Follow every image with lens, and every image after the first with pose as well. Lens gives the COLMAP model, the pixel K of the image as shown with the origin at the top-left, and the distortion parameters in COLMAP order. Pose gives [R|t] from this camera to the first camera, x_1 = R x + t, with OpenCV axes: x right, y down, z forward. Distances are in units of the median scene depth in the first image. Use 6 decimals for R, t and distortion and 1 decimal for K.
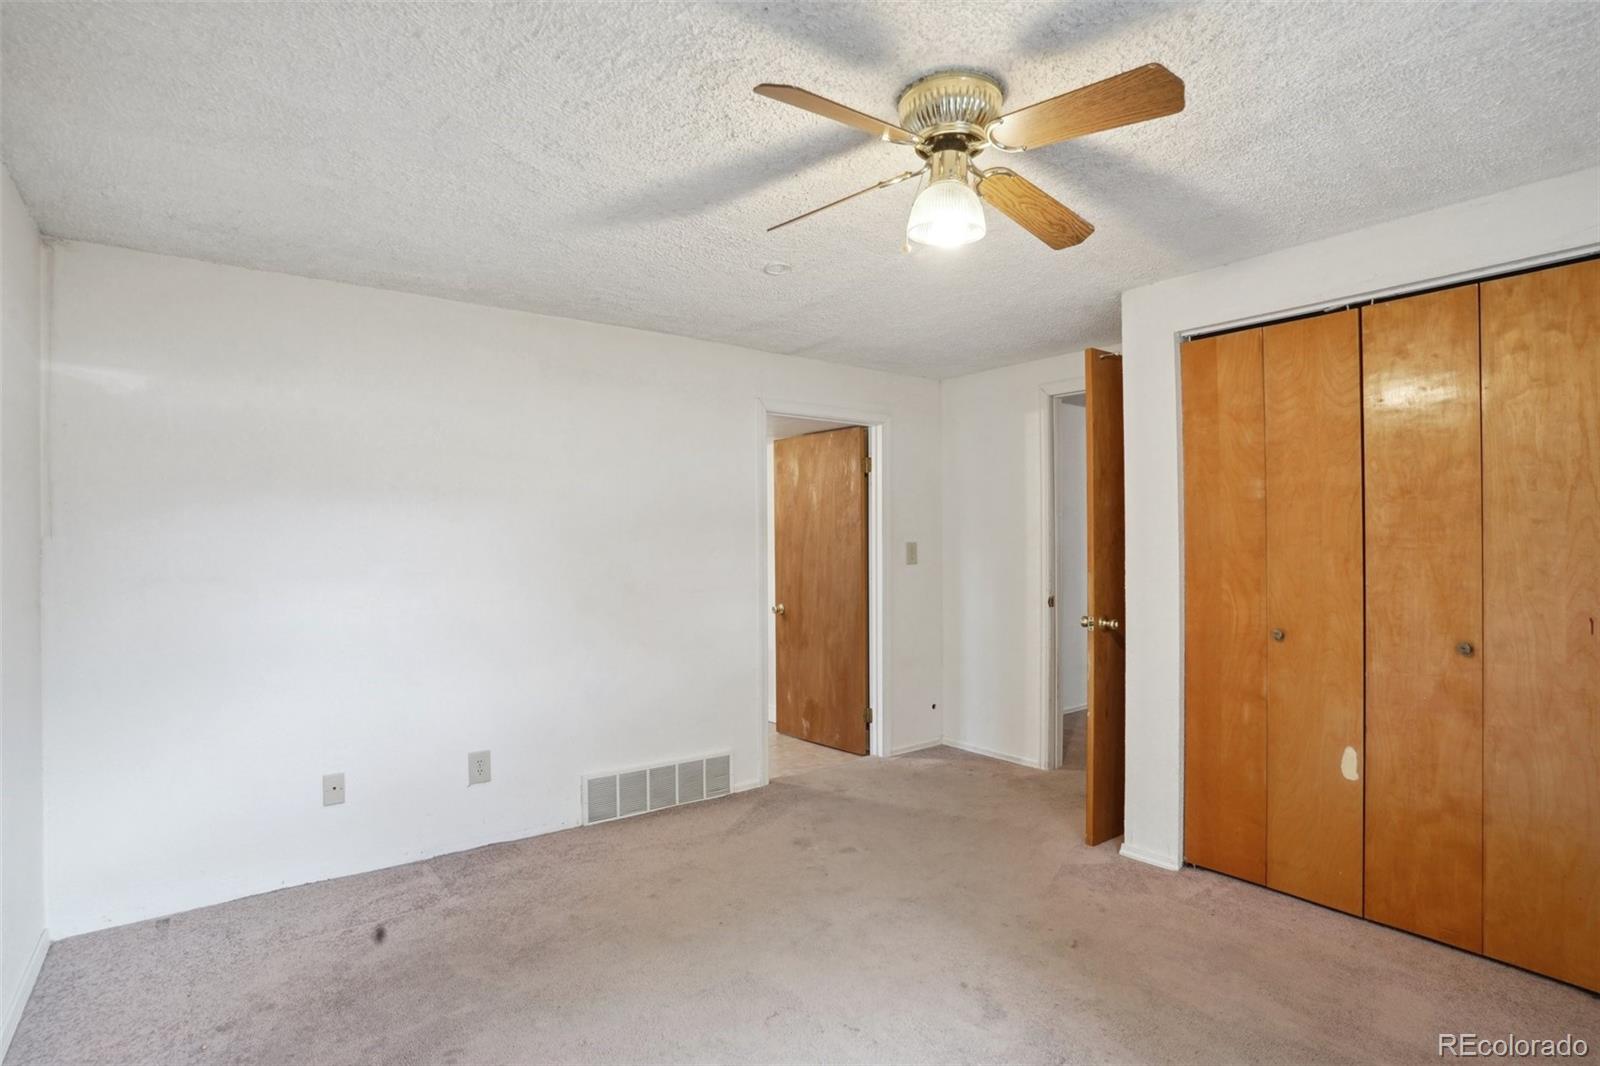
lens RADIAL K [[812.9, 0, 817.8], [0, 812.9, 525.6], [0, 0, 1]] dist [-0.079636, 0.029948]
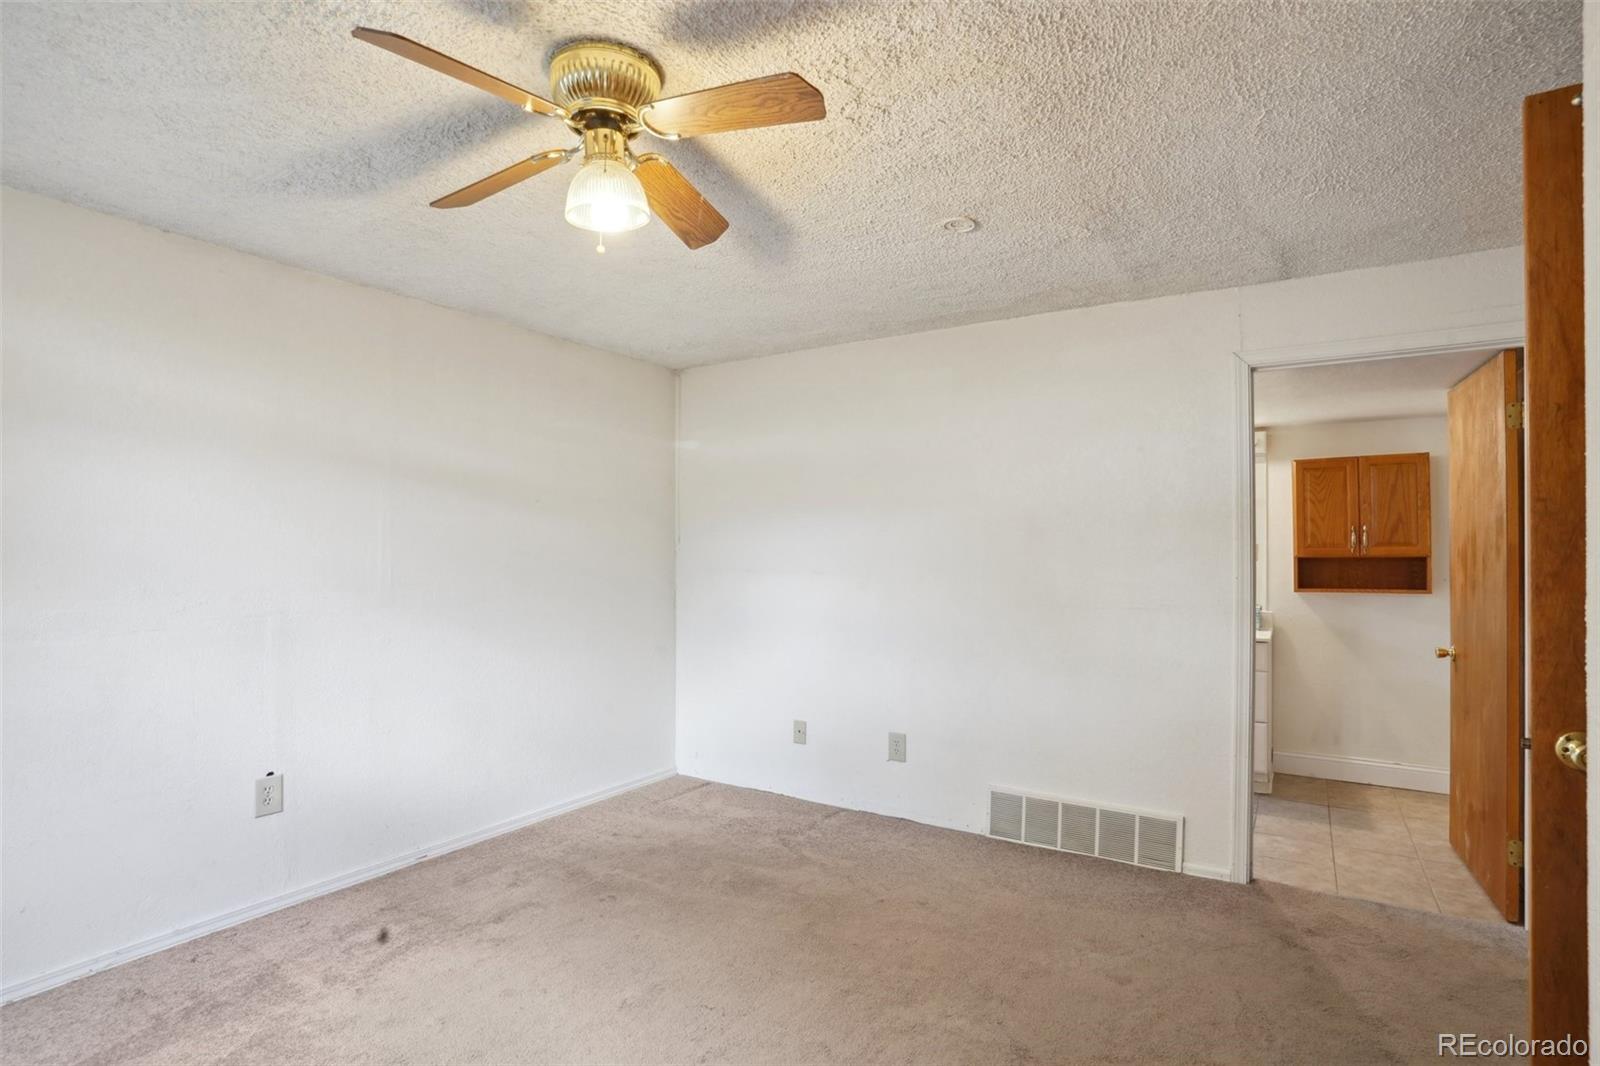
lens RADIAL K [[822.7, 0, 794.5], [0, 822.7, 533.8], [0, 0, 1]] dist [-0.085699, 0.037288]
pose [[0.301414, -0.009569, -0.953445, 0.725636], [0.017124, 0.999843, -0.004621, 0.005130], [0.953340, -0.014934, 0.301530, 0.589864]]
